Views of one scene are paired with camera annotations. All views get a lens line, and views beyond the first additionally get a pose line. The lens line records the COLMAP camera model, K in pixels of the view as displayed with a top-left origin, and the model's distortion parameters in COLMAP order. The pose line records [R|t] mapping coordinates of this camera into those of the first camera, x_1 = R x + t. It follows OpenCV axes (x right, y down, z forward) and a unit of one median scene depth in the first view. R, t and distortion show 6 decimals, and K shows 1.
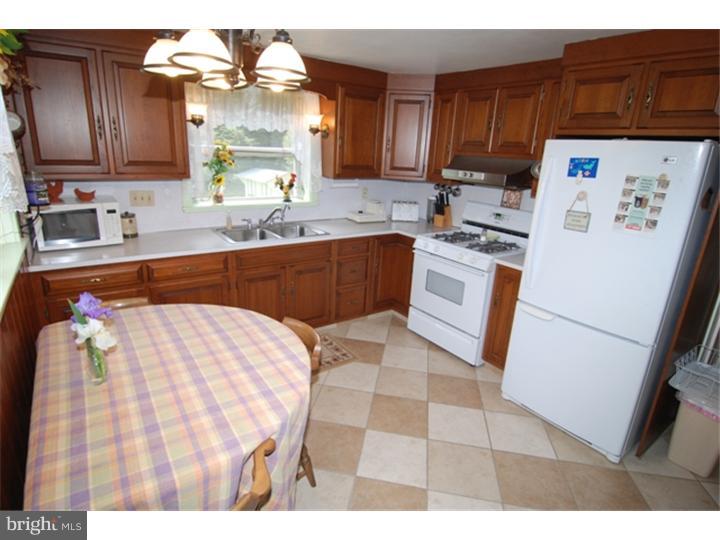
lens RADIAL K [[399.4, 0, 360.0], [0, 399.4, 270.0], [0, 0, 1]] dist [0.001026, 0.000819]
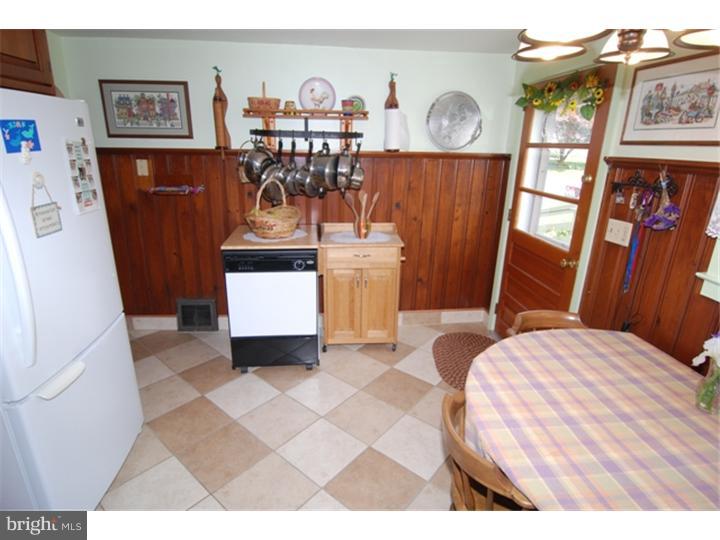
lens RADIAL K [[399.4, 0, 360.0], [0, 399.4, 270.0], [0, 0, 1]] dist [0.001026, 0.000819]
pose [[-0.869213, -0.216748, 0.444397, -0.232672], [0.081272, 0.823936, 0.560825, -0.436192], [-0.487712, 0.523593, -0.698561, 1.441068]]
